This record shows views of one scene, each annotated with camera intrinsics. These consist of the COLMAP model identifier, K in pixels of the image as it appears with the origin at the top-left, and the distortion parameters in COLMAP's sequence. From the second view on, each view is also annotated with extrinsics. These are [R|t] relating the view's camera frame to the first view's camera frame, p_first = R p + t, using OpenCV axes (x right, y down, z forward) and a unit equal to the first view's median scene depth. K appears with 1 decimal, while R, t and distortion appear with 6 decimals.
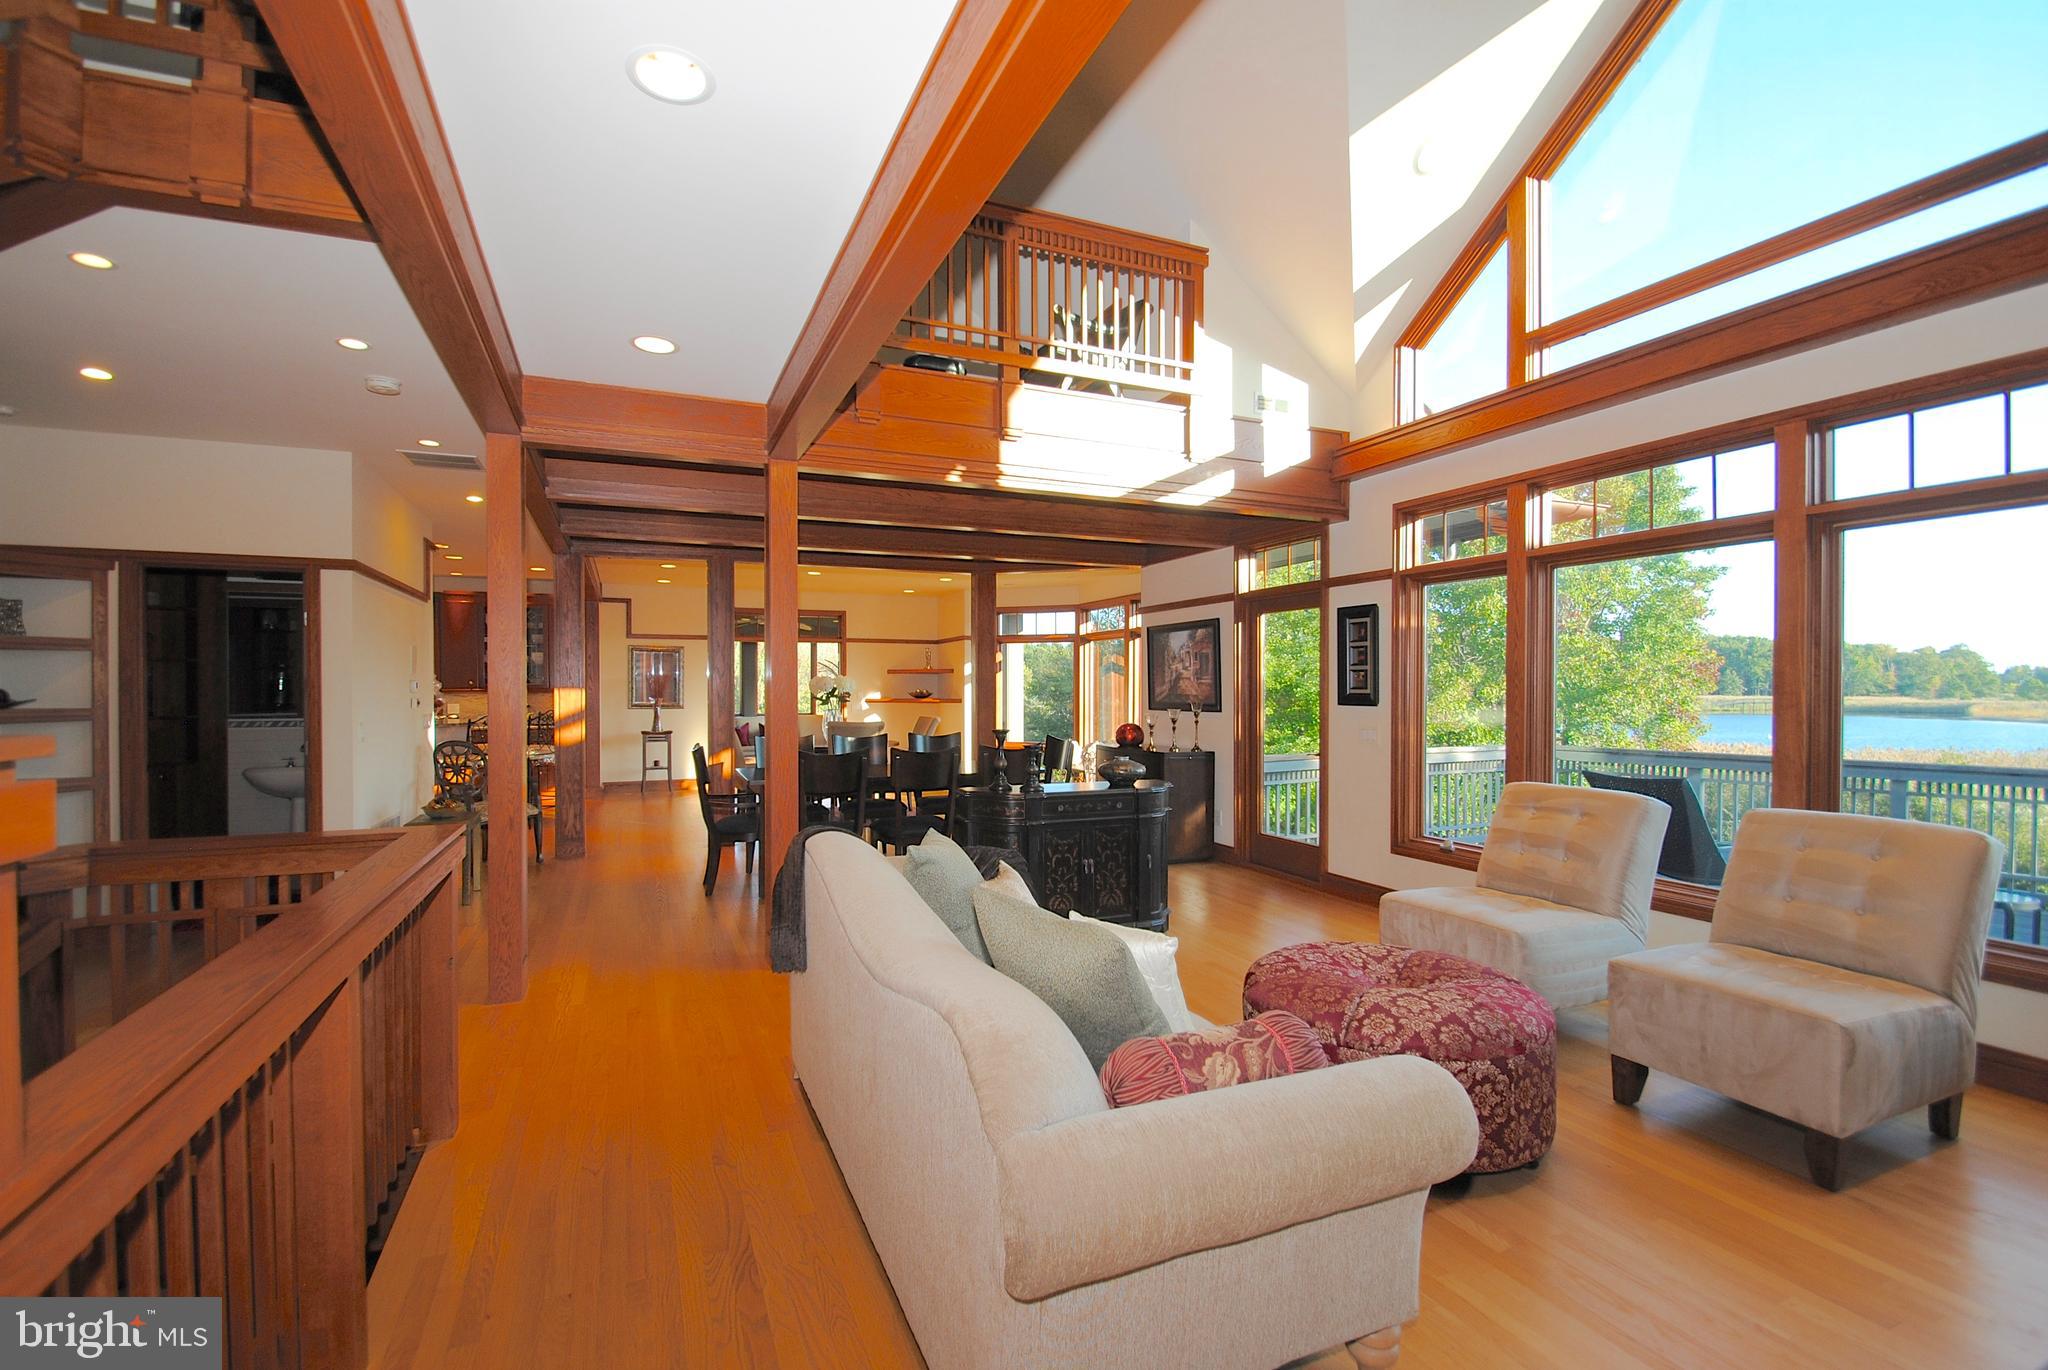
lens RADIAL K [[898.5, 0, 1013.8], [0, 898.5, 694.2], [0, 0, 1]] dist [0.004480, 0.000311]
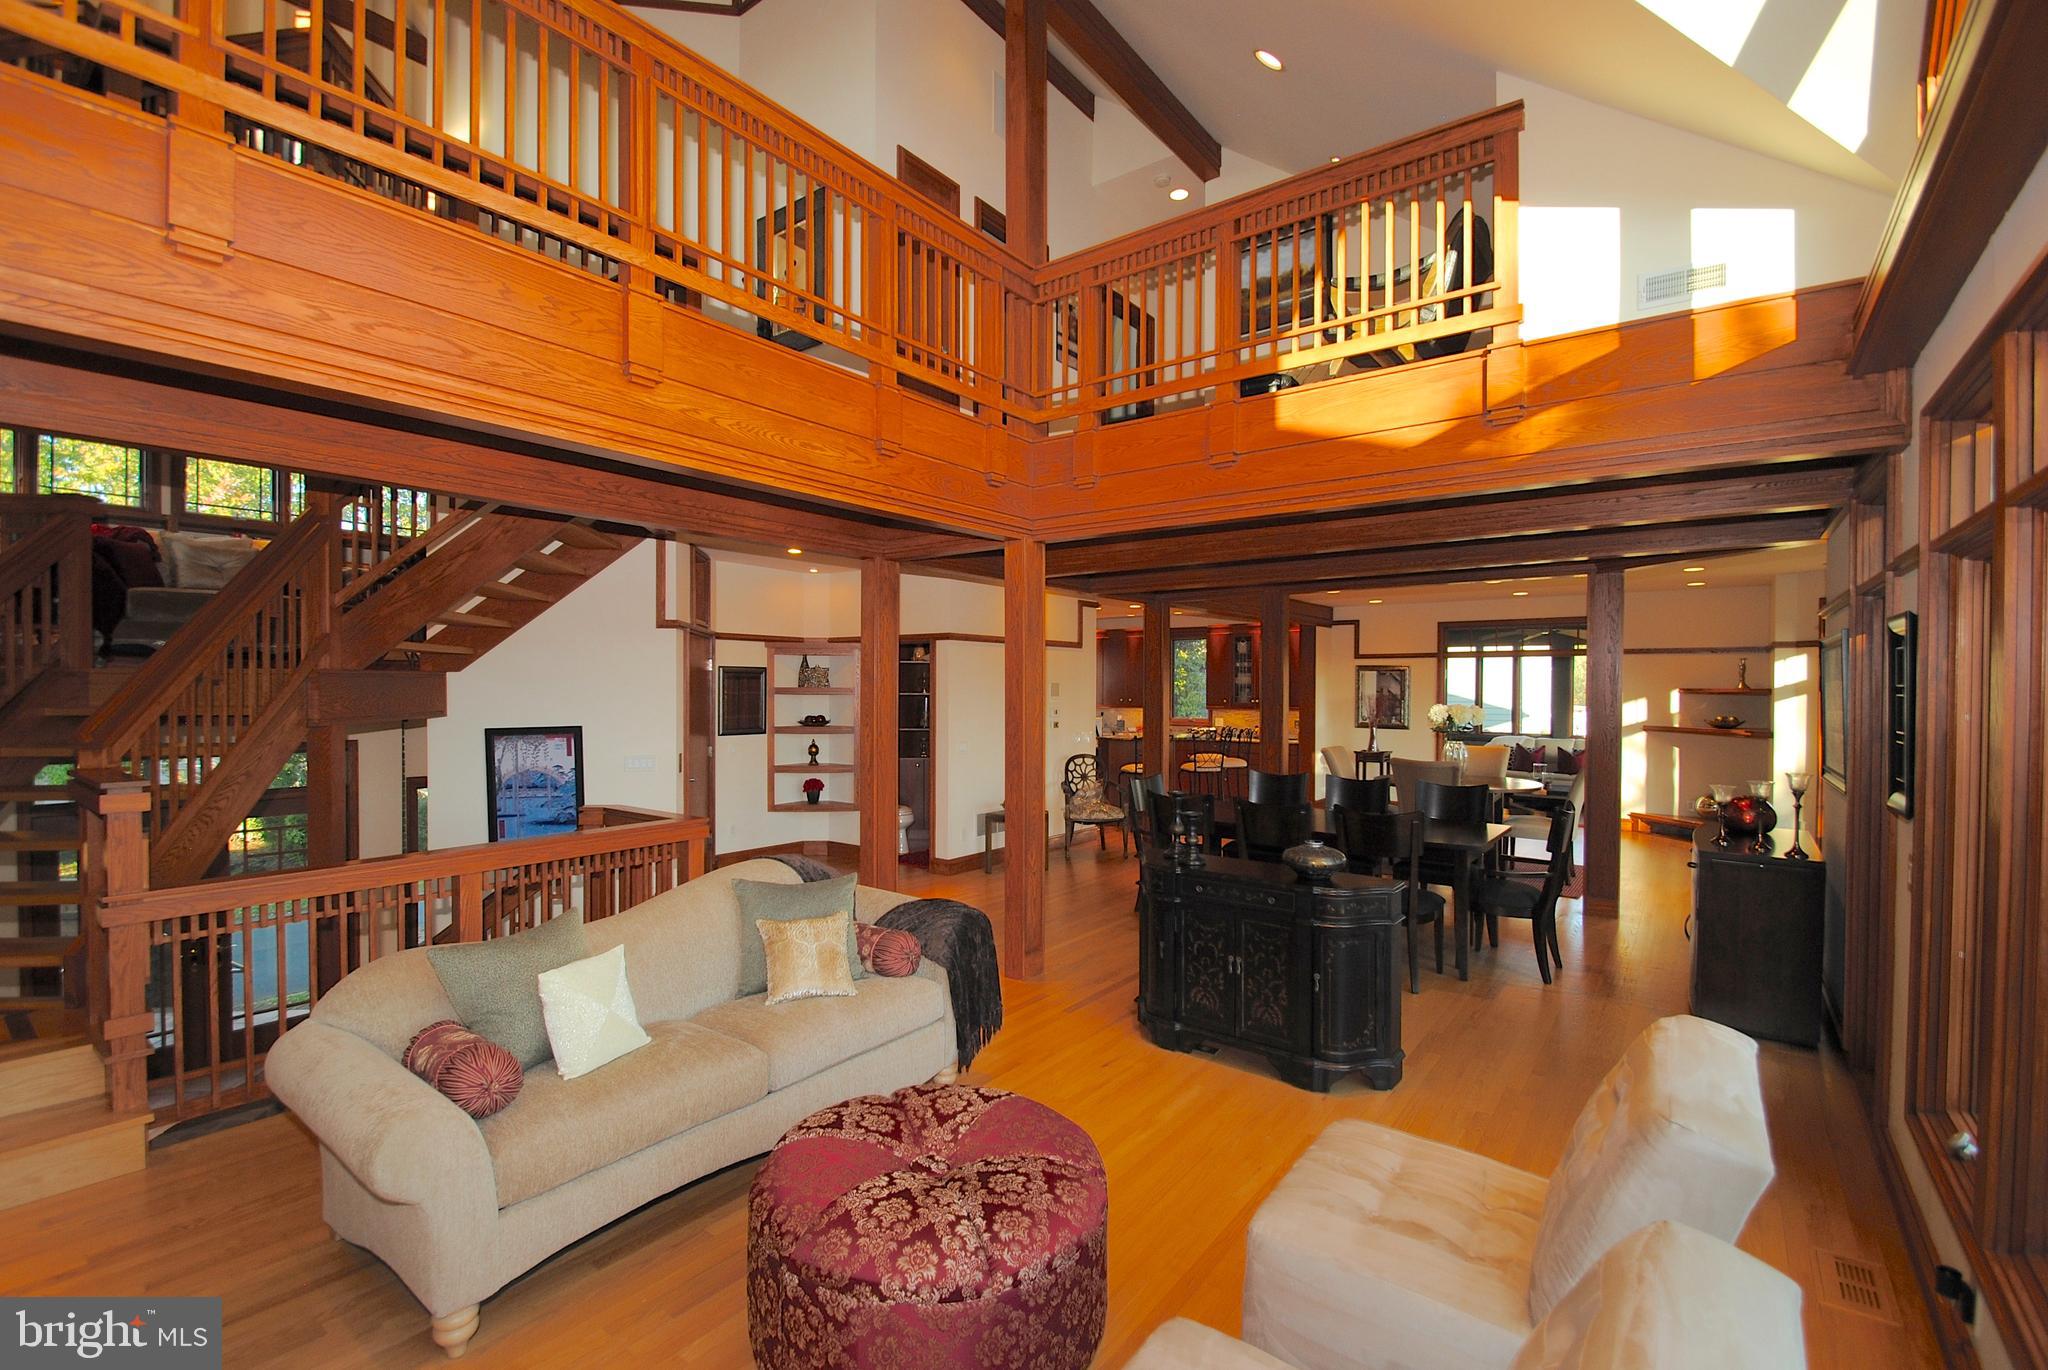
lens RADIAL K [[898.5, 0, 1017.1], [0, 898.5, 684.8], [0, 0, 1]] dist [0.004480, 0.000311]
pose [[0.486895, 0.003907, -0.873452, 0.615932], [-0.011493, 0.999932, -0.001934, -0.056941], [0.873385, 0.010980, 0.486907, 0.352658]]
